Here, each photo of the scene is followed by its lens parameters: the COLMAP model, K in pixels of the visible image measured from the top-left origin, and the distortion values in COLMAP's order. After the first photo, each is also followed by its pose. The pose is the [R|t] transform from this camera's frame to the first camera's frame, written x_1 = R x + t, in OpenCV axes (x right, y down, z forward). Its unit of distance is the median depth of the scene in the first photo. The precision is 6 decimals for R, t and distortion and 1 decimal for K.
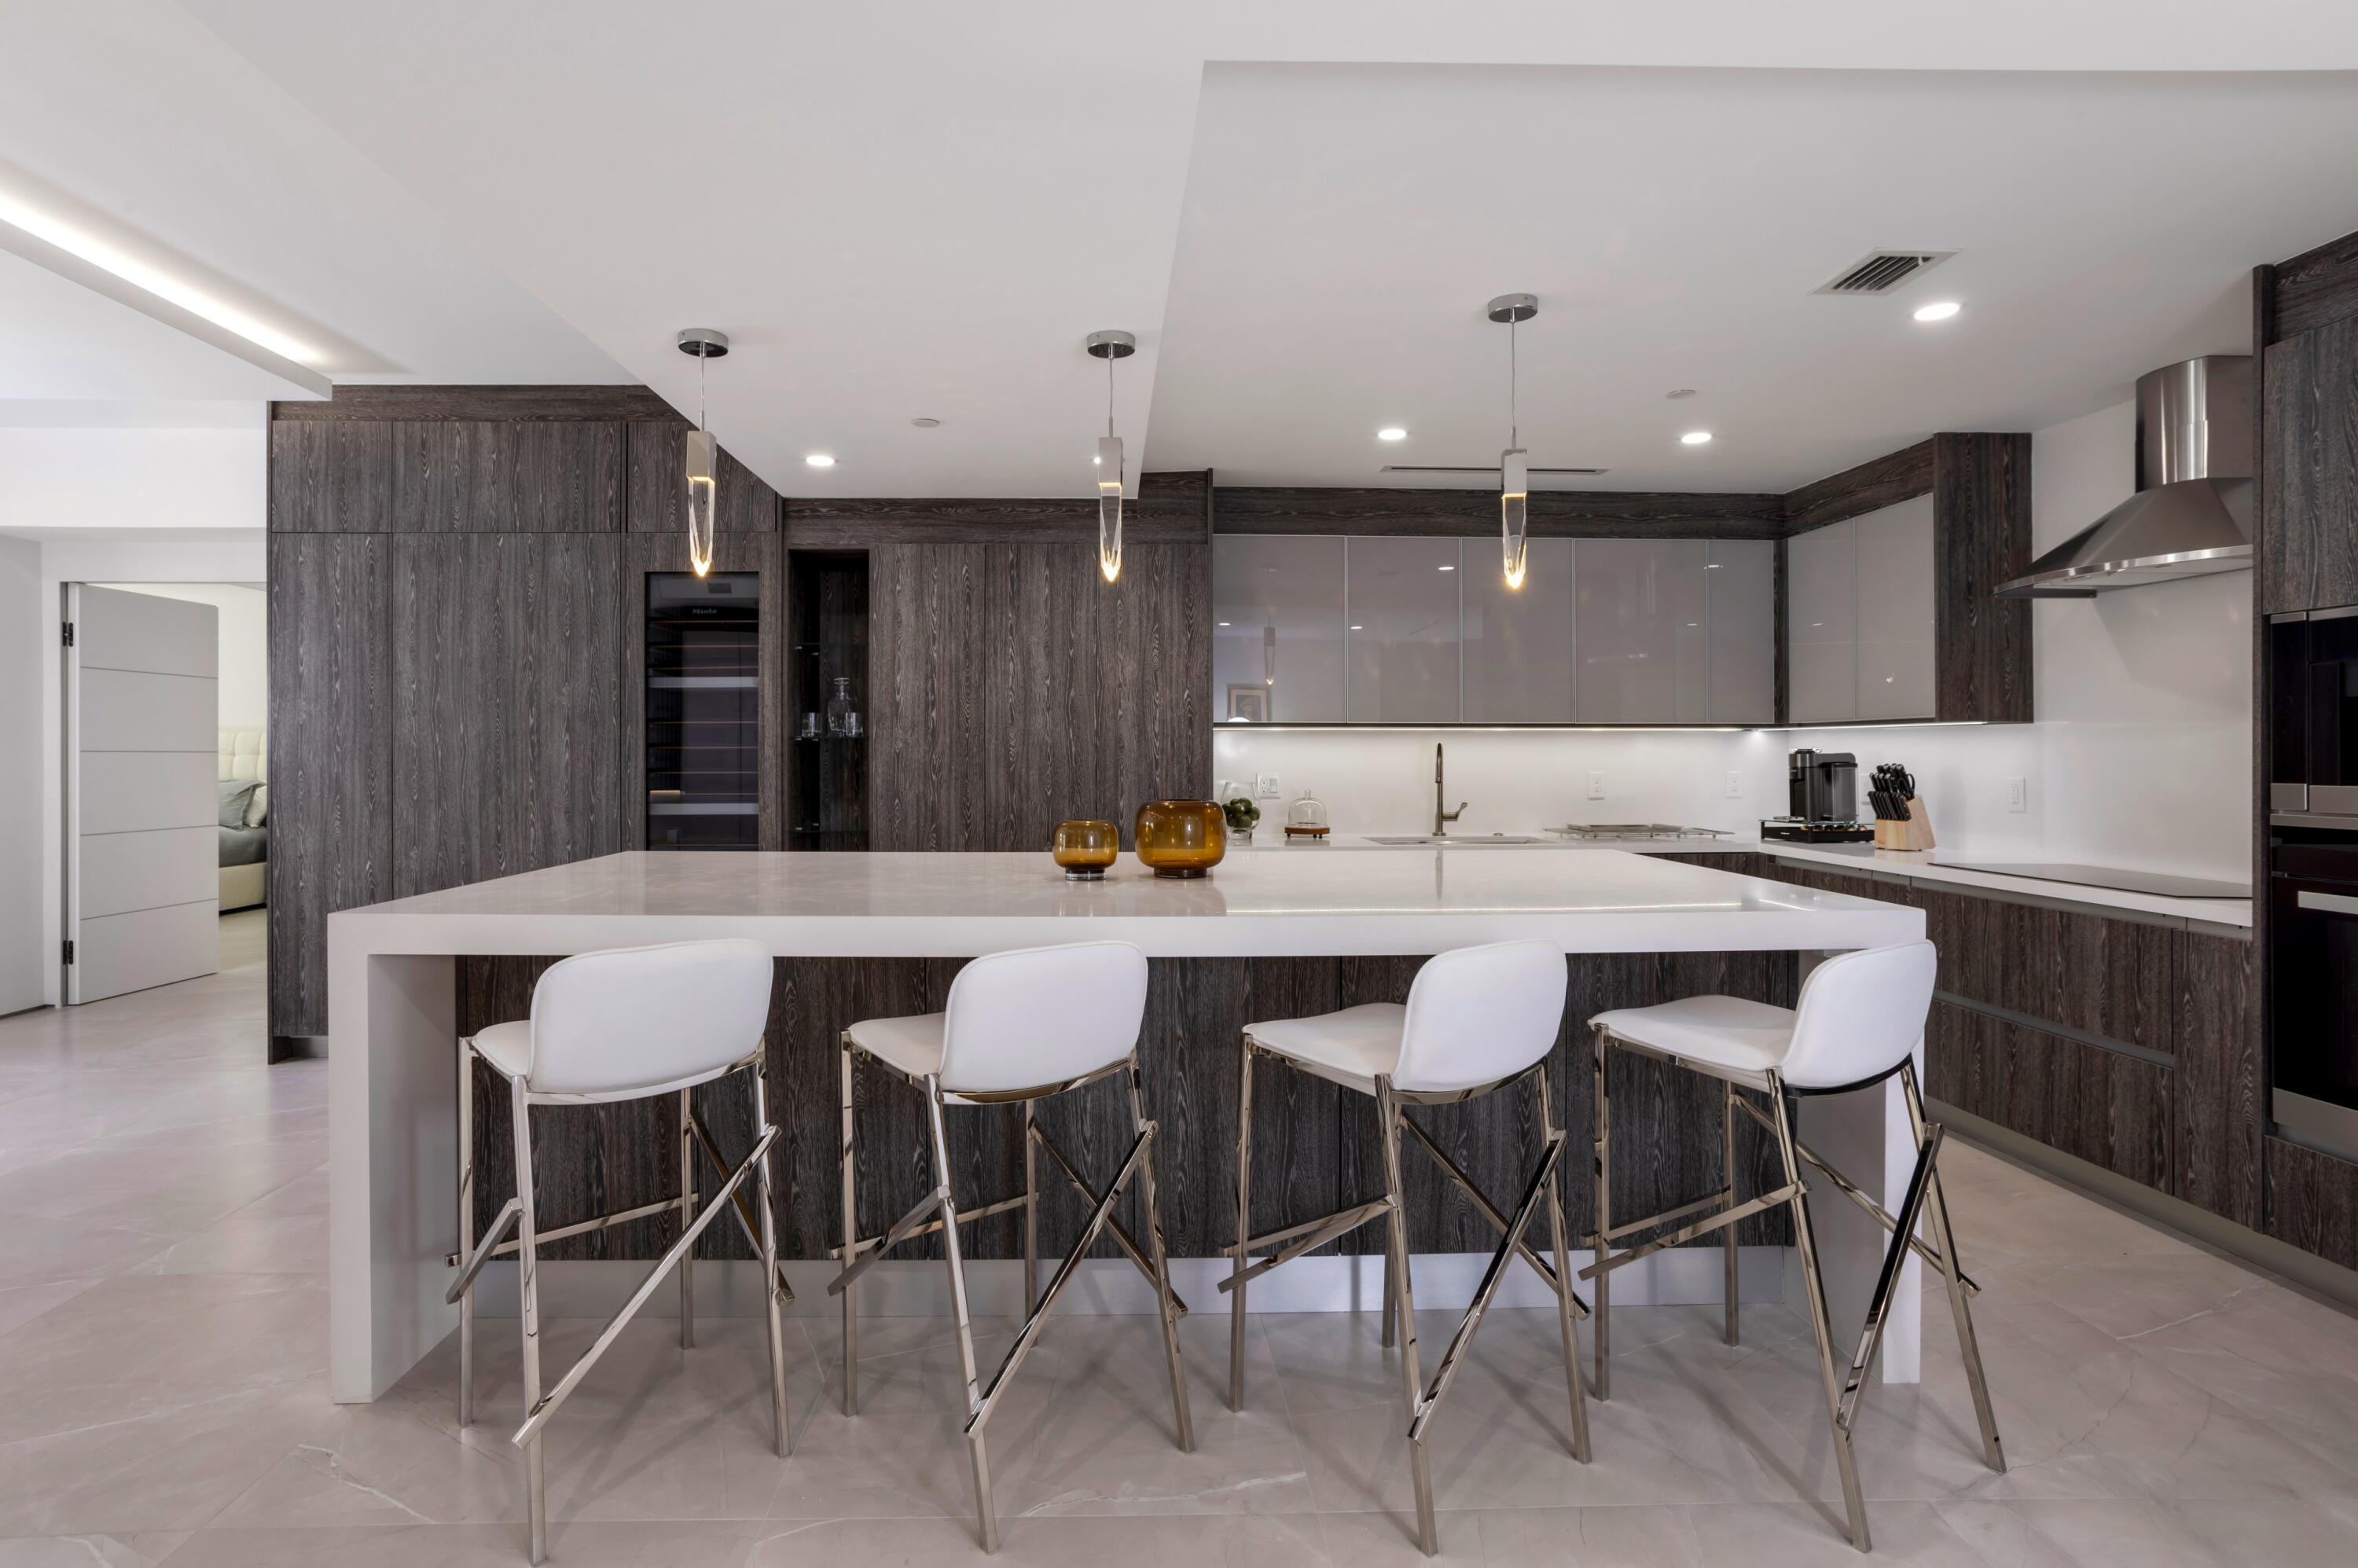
lens RADIAL K [[1169.3, 0, 1110.8], [0, 1169.3, 753.7], [0, 0, 1]] dist [-0.052328, 0.038774]
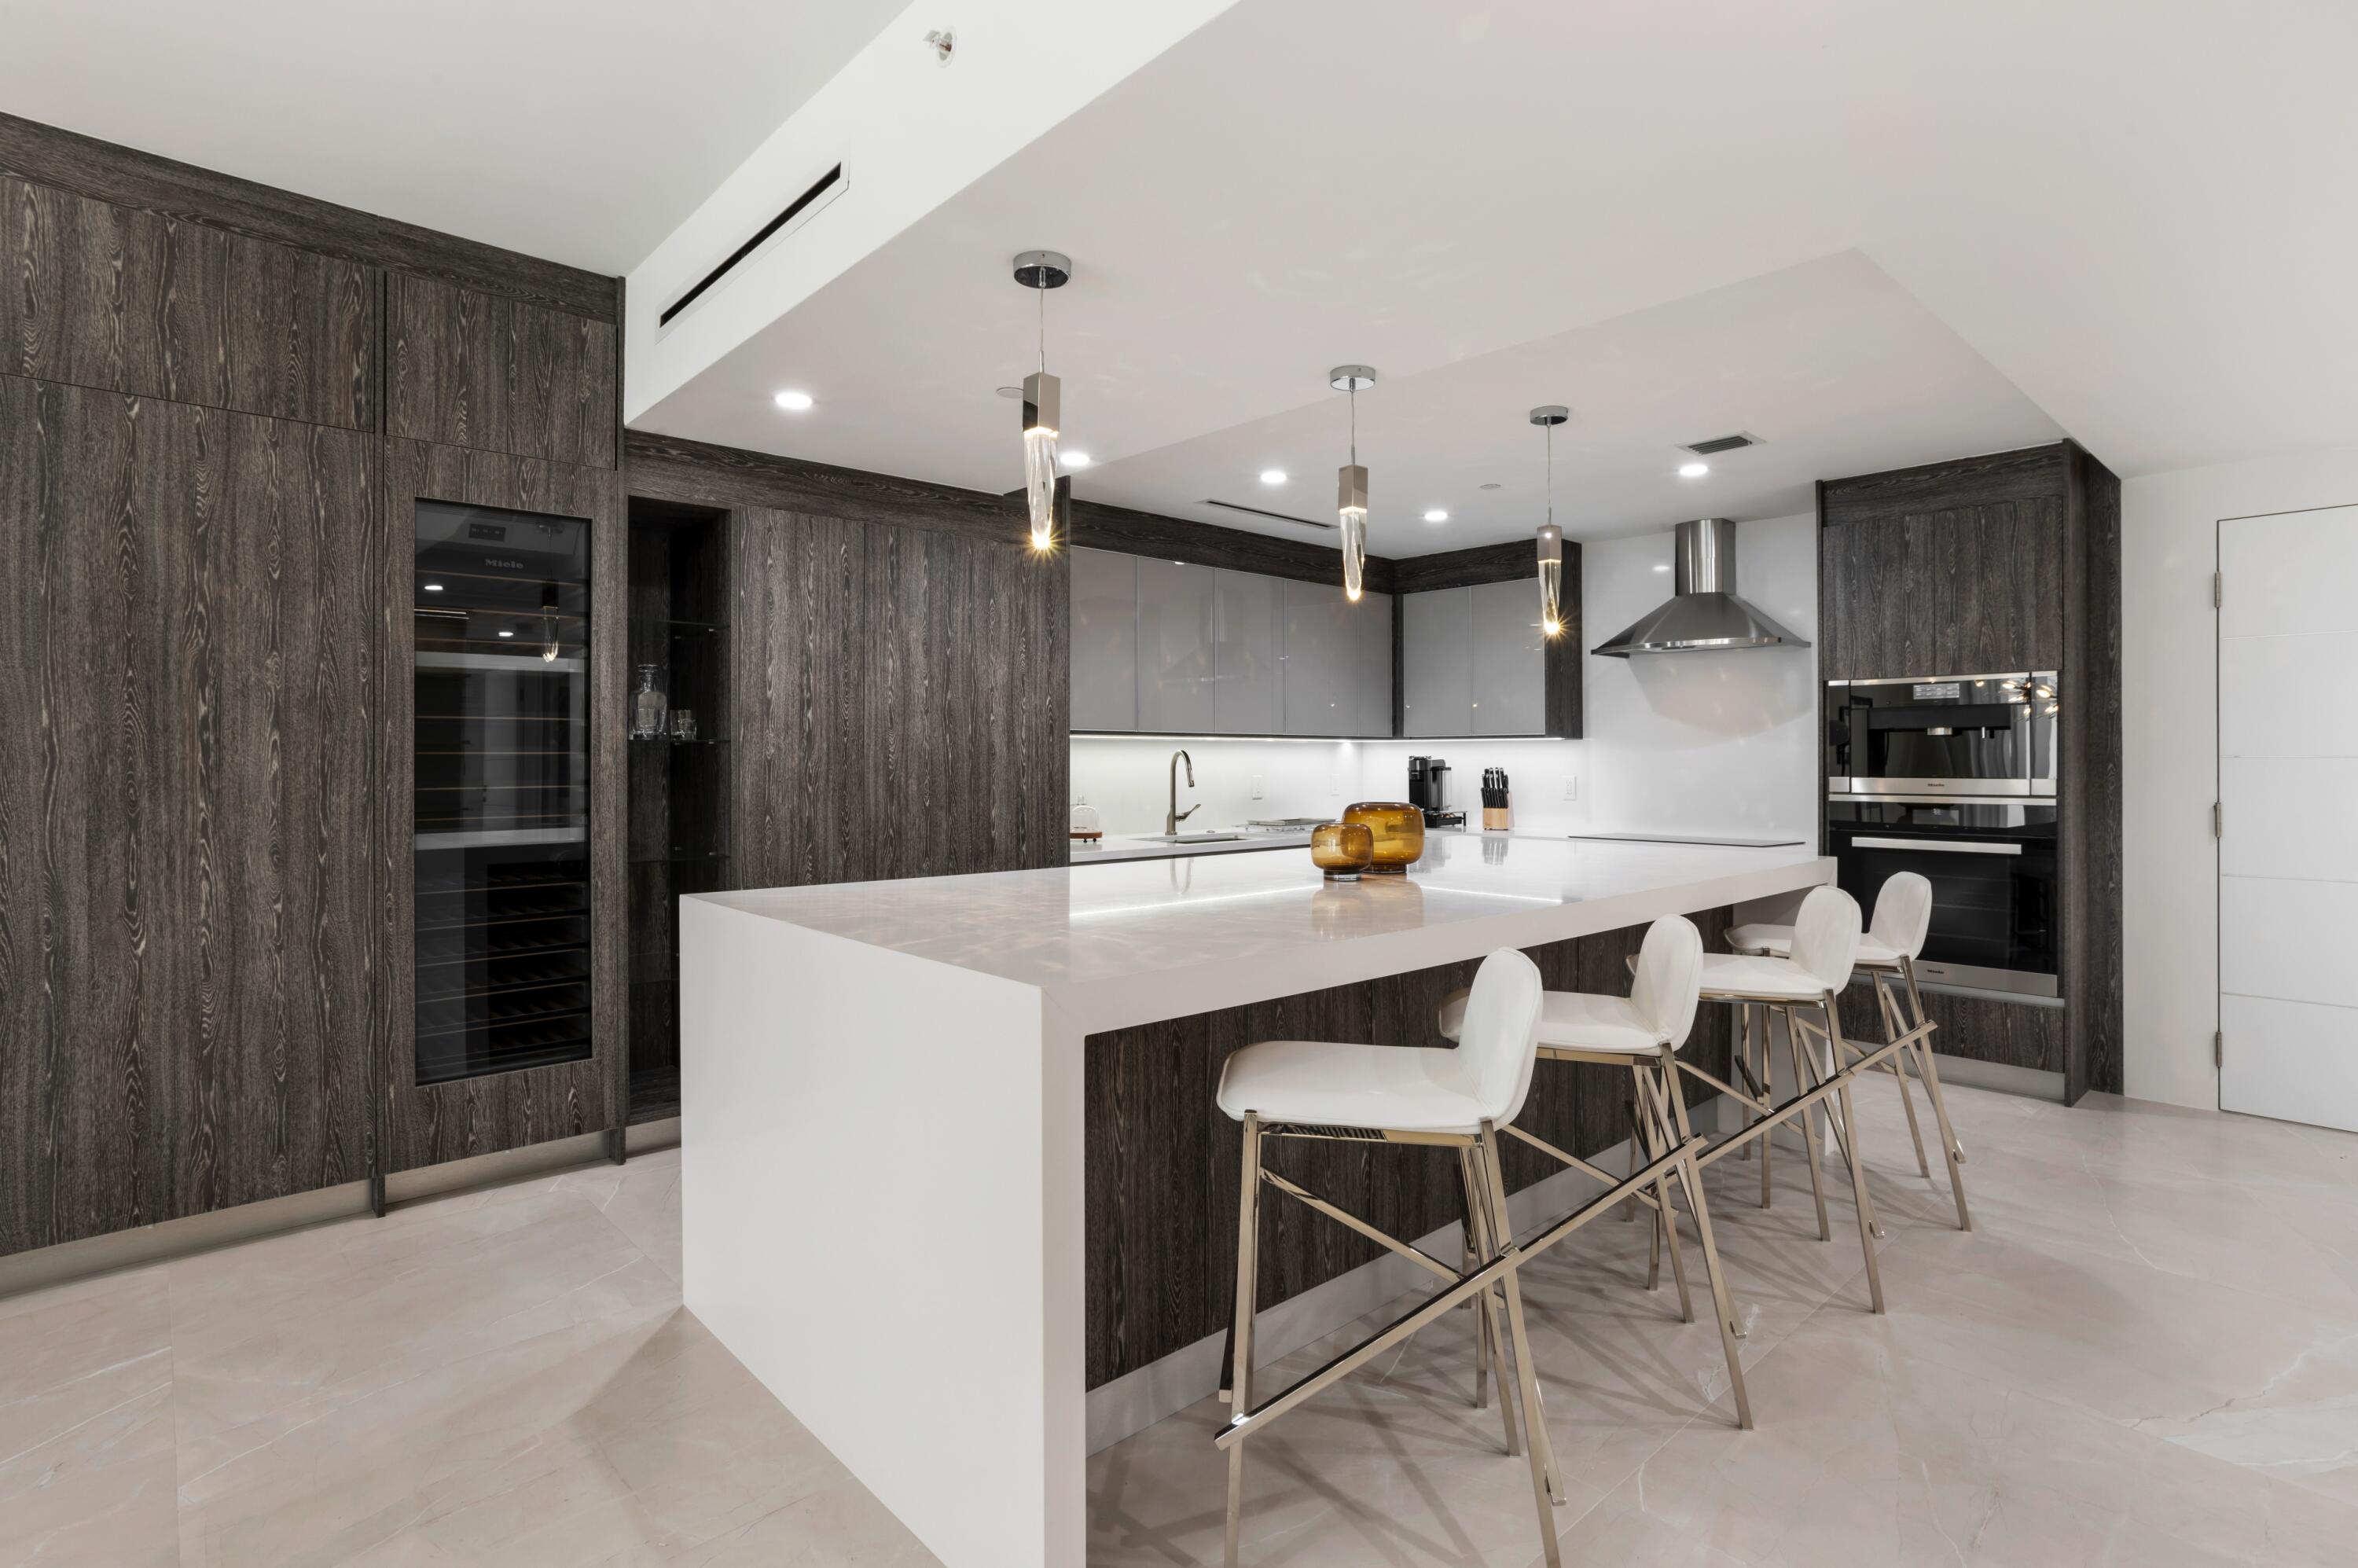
lens RADIAL K [[1169.6, 0, 1166.2], [0, 1169.6, 755.3], [0, 0, 1]] dist [-0.031782, 0.025741]
pose [[0.754575, 0.002054, 0.656211, -0.516831], [0.000754, 0.999992, -0.003997, -0.000607], [-0.656213, 0.003511, 0.754567, 0.189538]]
